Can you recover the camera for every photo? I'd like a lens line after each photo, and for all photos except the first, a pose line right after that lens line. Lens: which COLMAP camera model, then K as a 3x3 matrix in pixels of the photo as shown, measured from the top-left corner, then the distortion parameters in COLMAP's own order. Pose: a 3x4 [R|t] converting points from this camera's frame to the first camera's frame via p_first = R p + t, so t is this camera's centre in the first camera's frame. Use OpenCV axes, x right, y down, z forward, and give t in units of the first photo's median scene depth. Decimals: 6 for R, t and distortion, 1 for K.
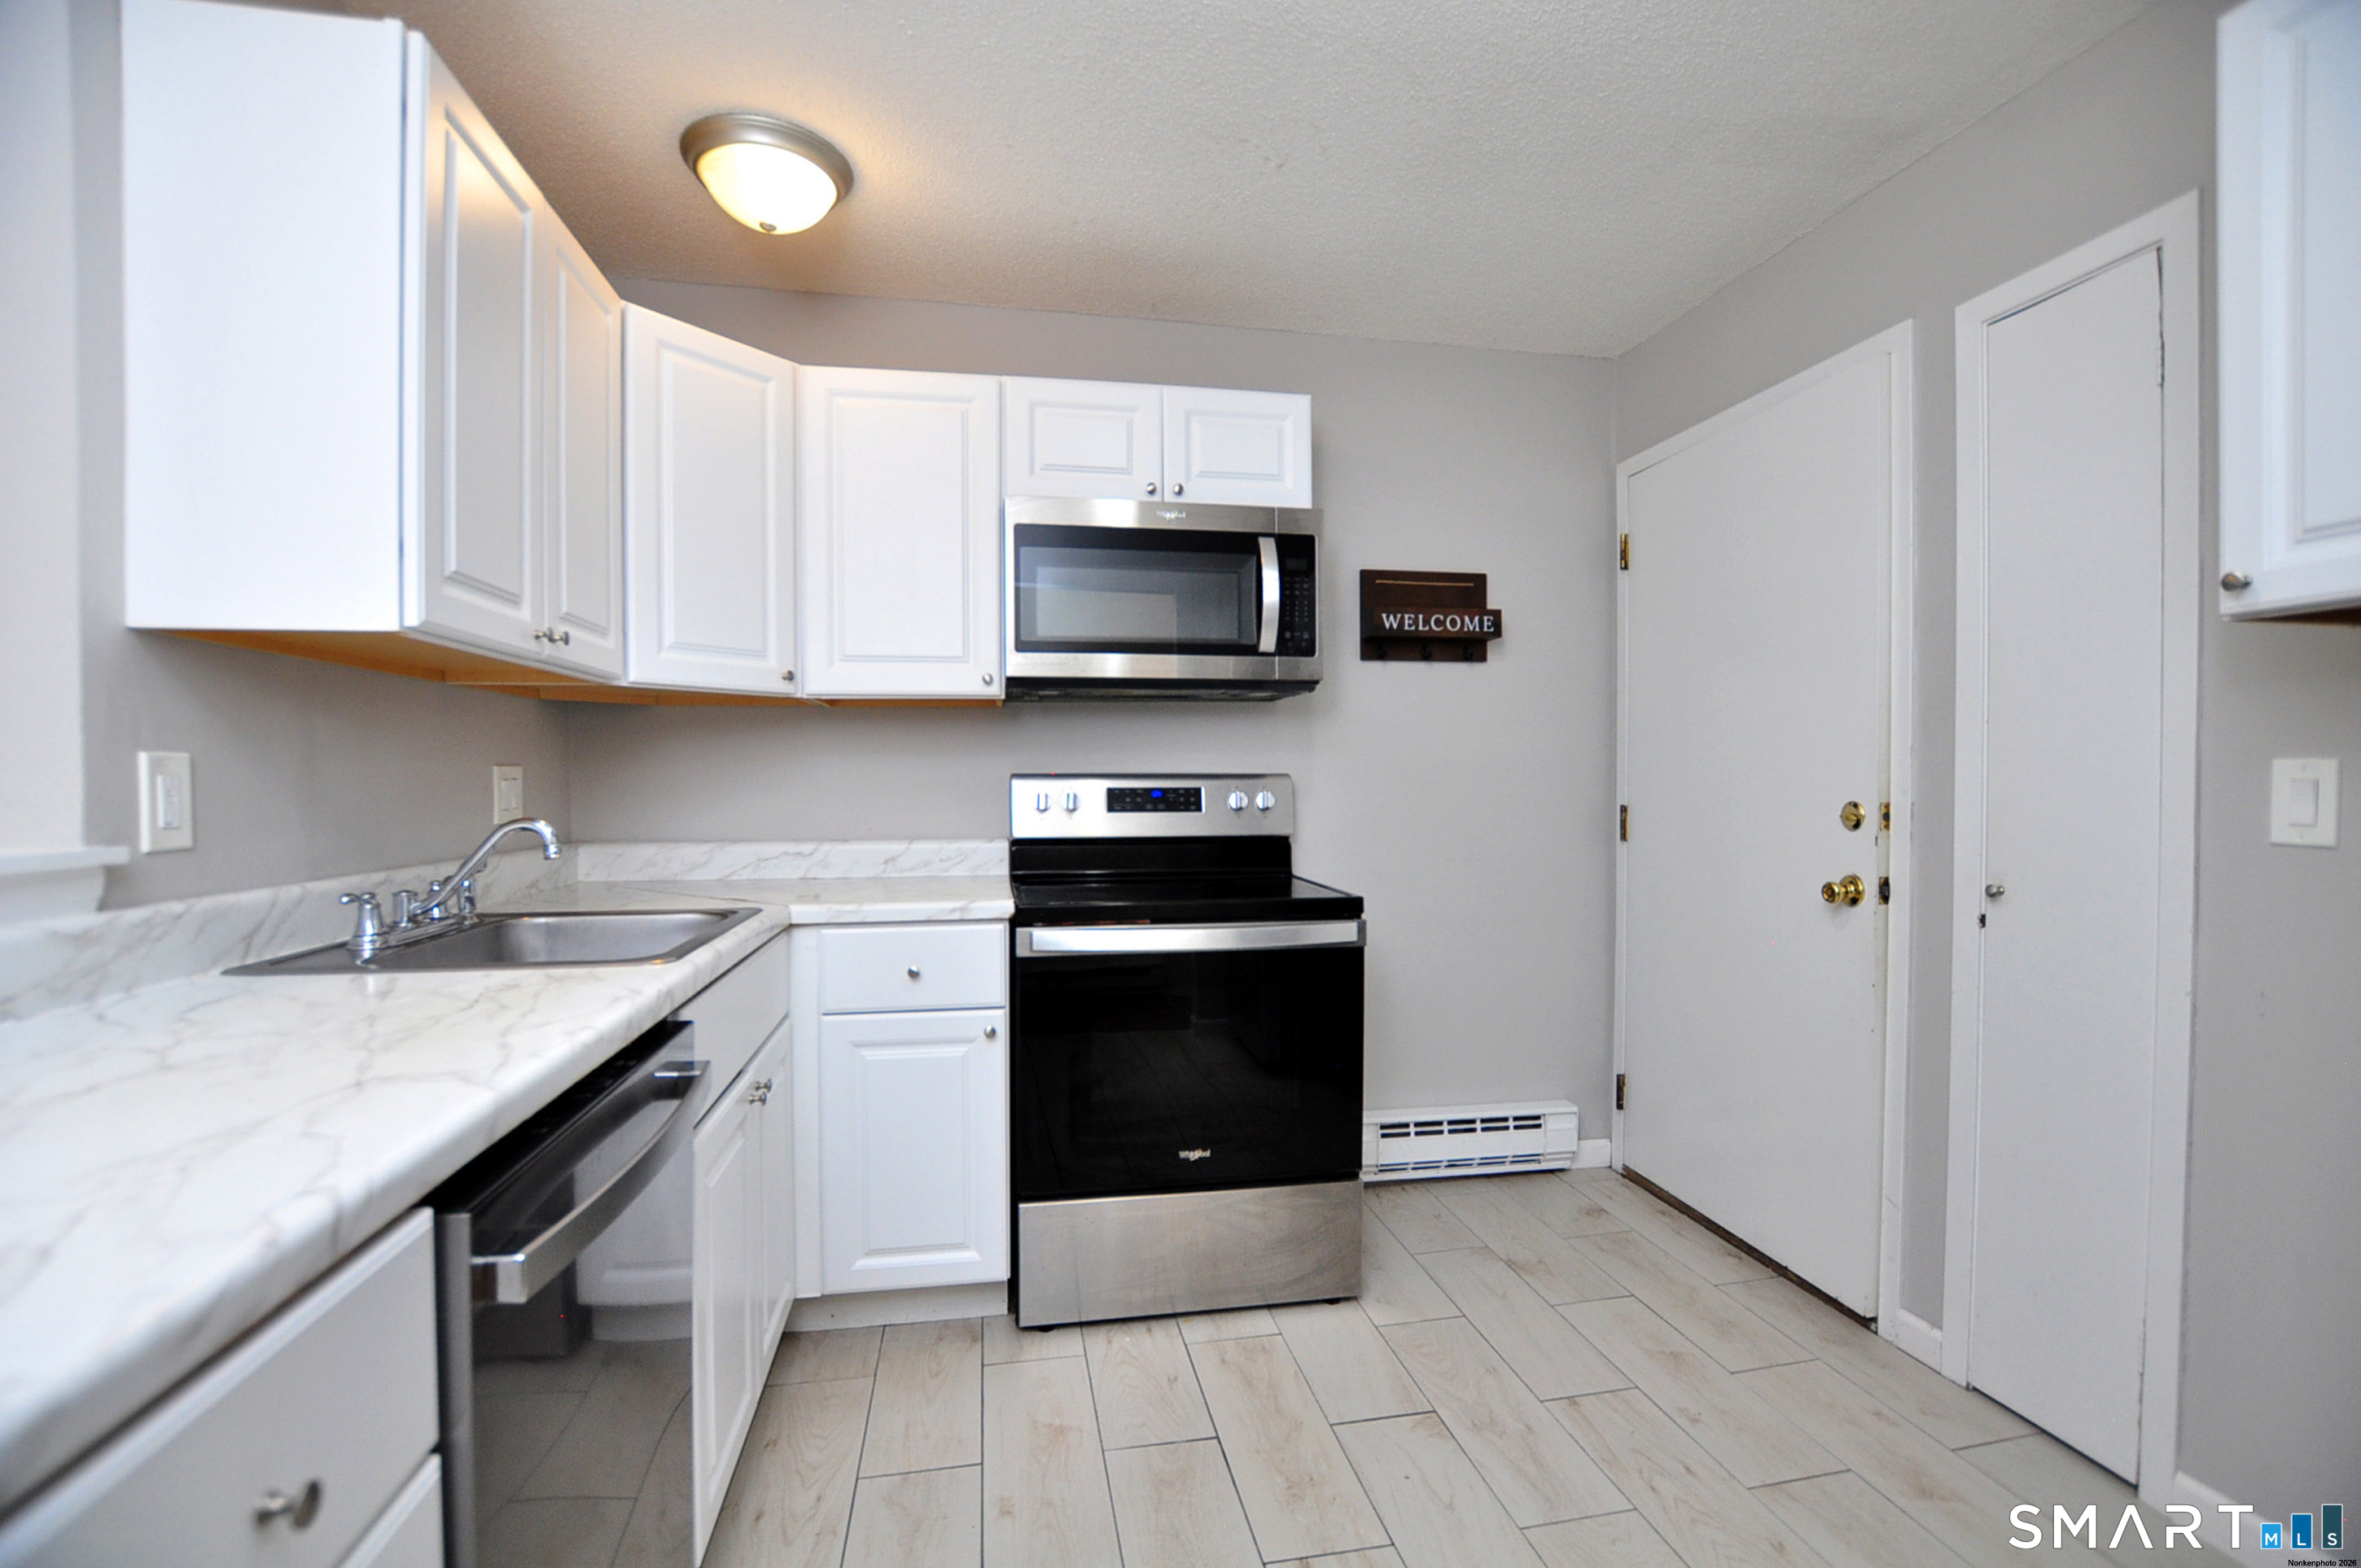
lens RADIAL K [[1046.1, 0, 1214.0], [0, 1046.1, 760.8], [0, 0, 1]] dist [-0.029796, 0.001990]
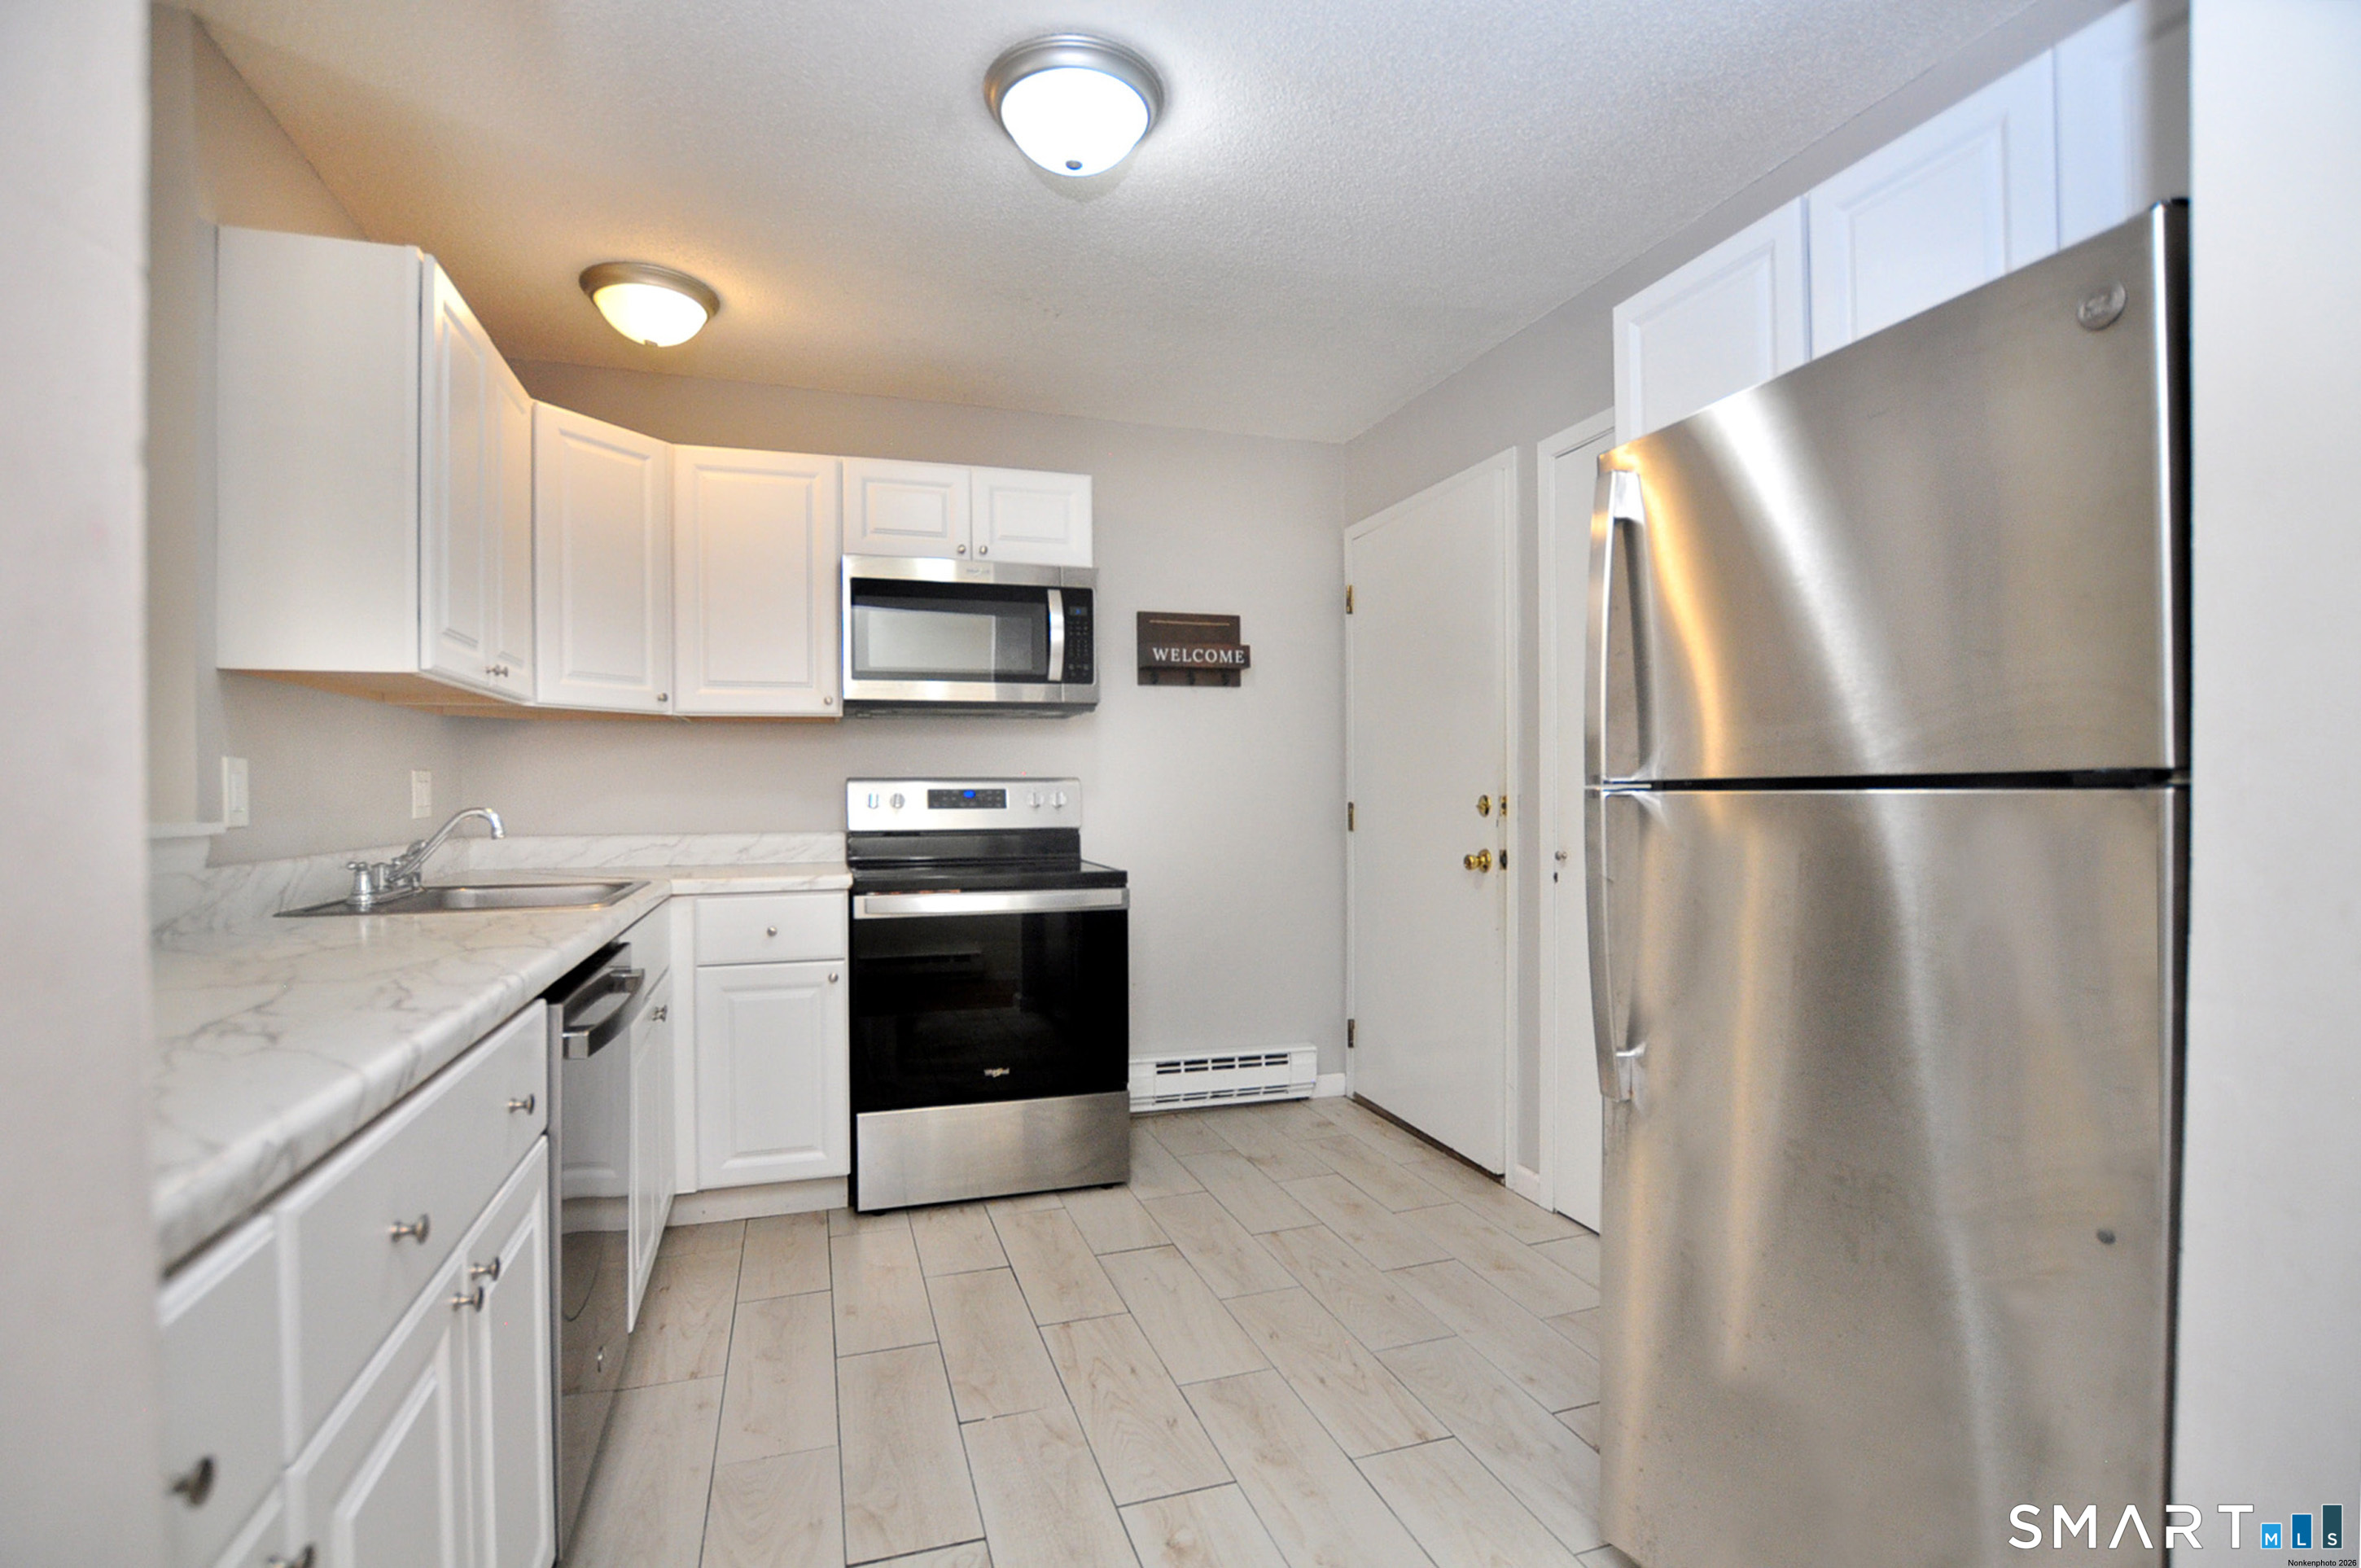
lens RADIAL K [[1046.1, 0, 1172.8], [0, 1046.1, 779.9], [0, 0, 1]] dist [-0.029796, 0.001990]
pose [[0.992845, -0.002736, 0.119378, 0.044526], [0.001814, 0.999968, 0.007835, 0.007634], [-0.119395, -0.007562, 0.992818, -0.302433]]
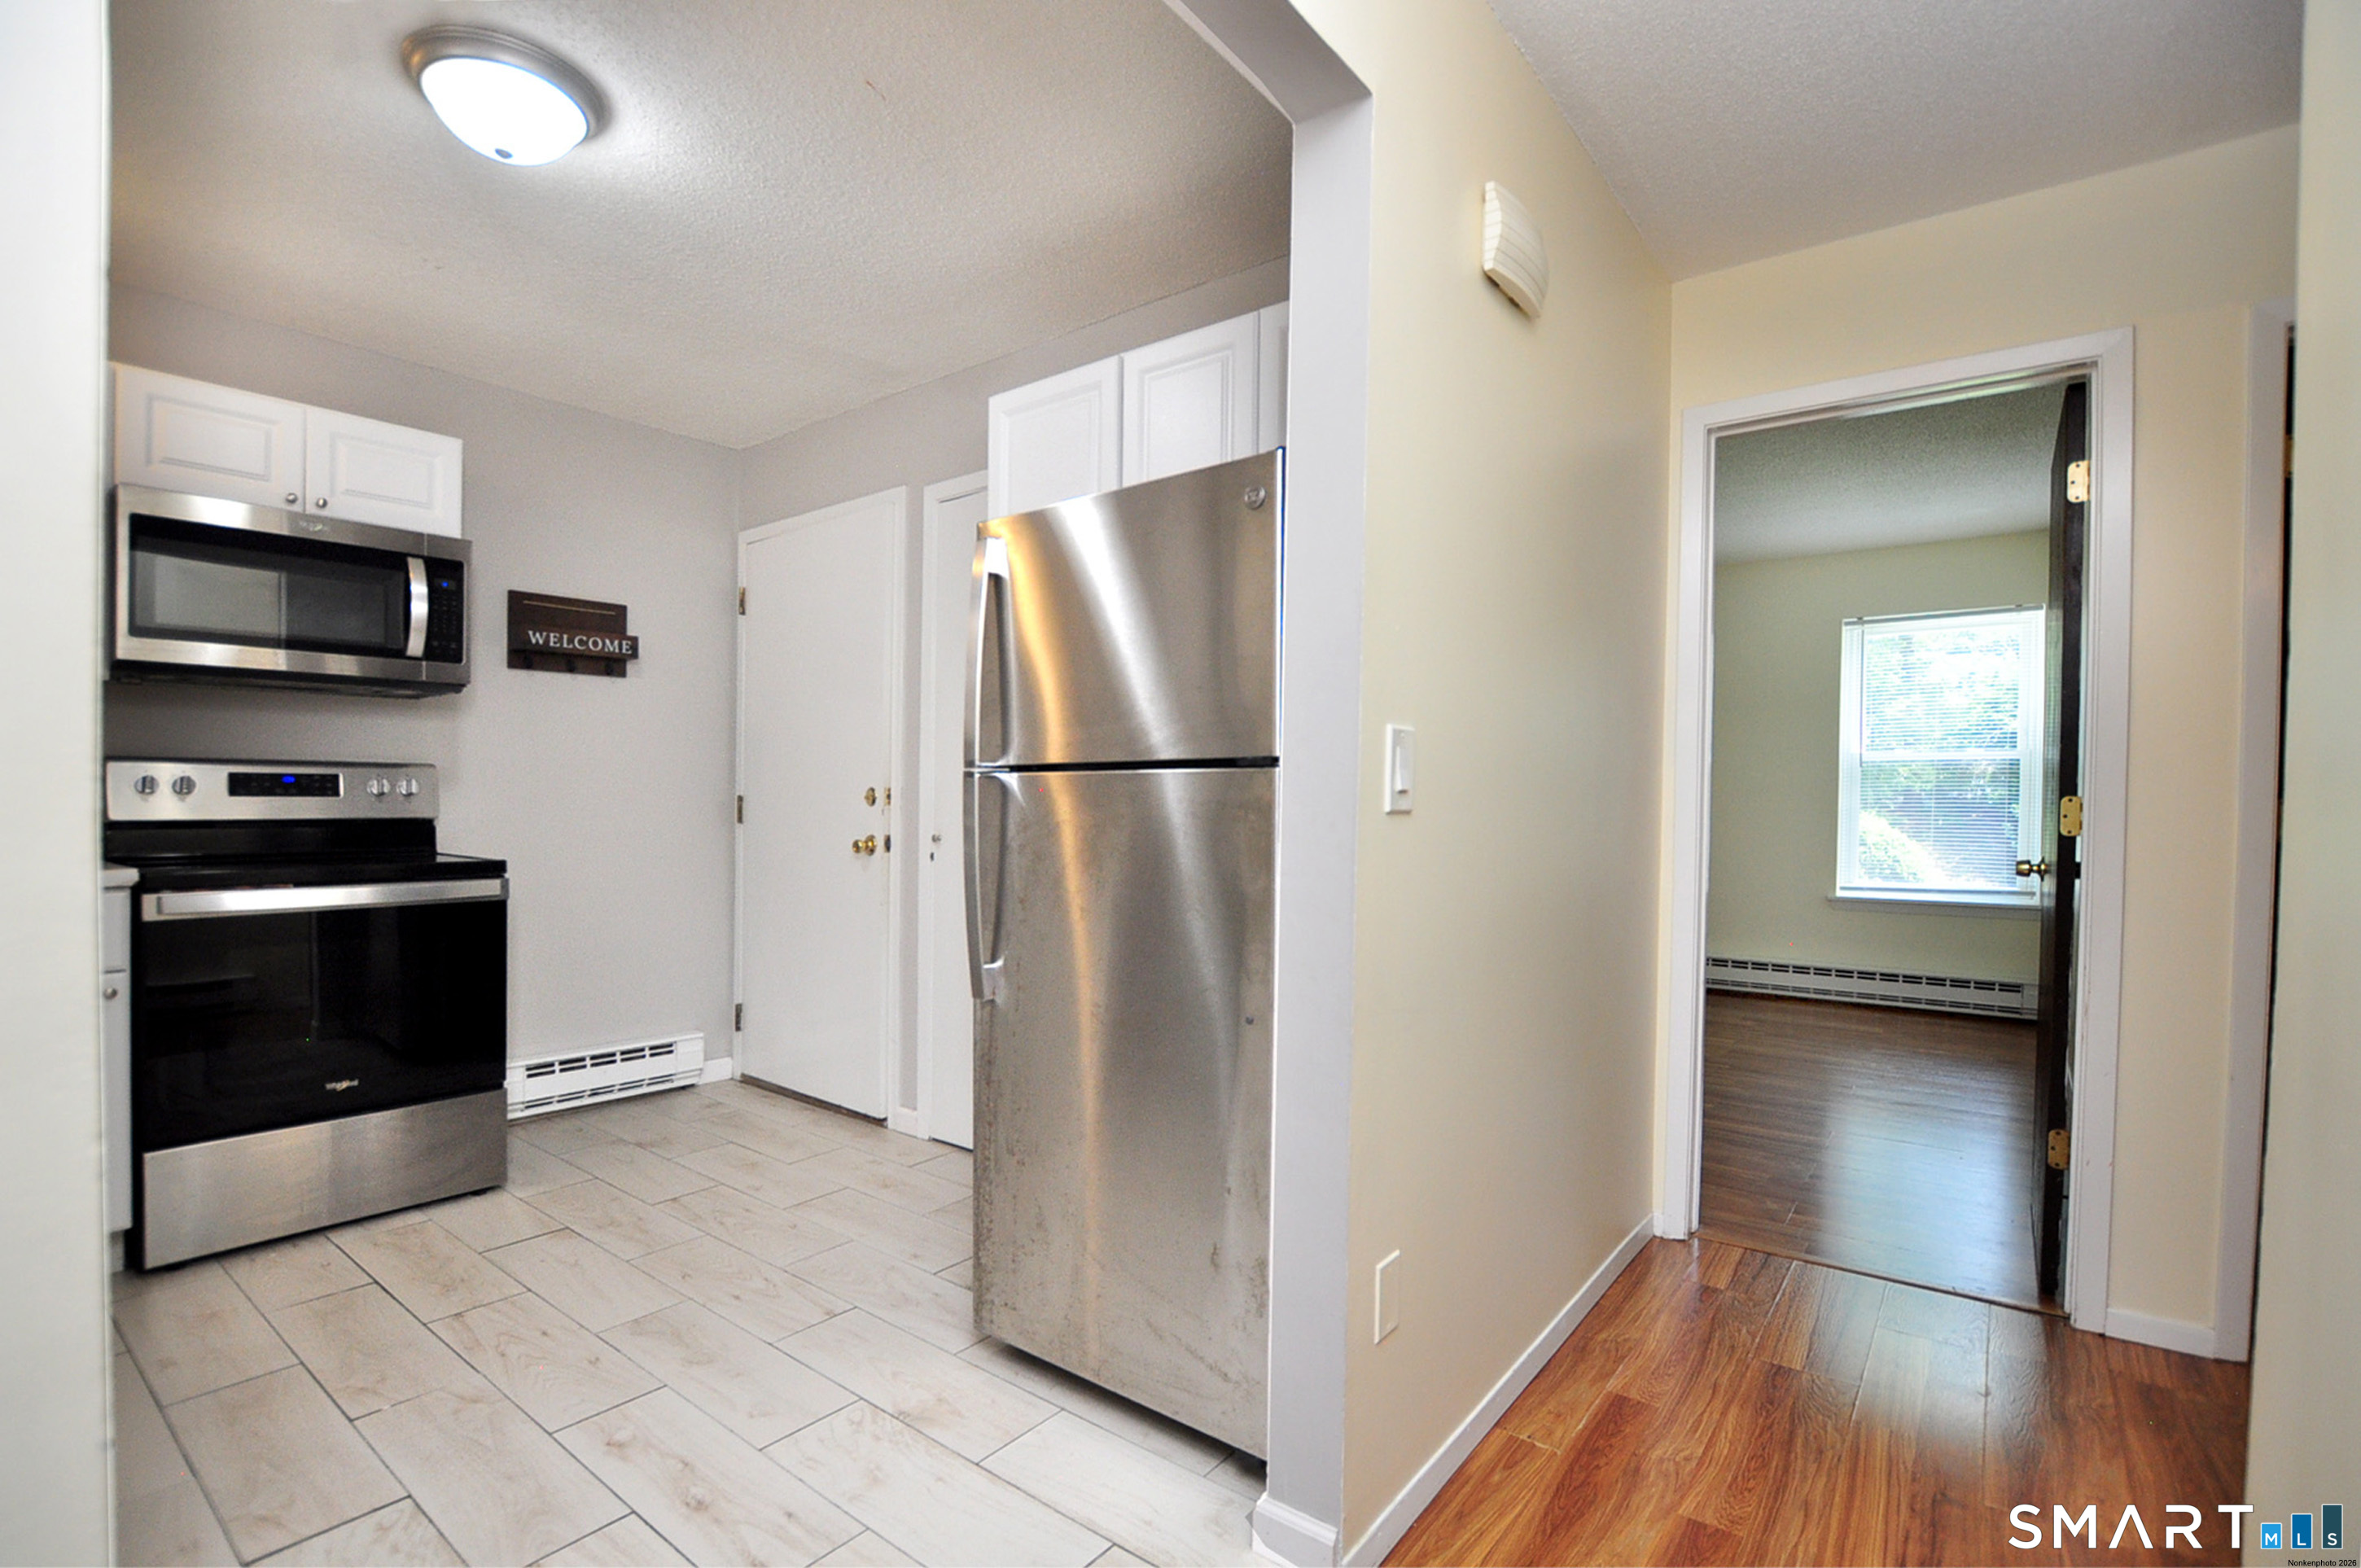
lens RADIAL K [[1046.1, 0, 1157.0], [0, 1046.1, 803.1], [0, 0, 1]] dist [-0.029796, 0.001990]
pose [[0.768005, 0.002460, 0.640439, -0.053547], [-0.018433, 0.999663, 0.018265, 0.025408], [-0.640178, -0.025833, 0.767792, -0.456083]]
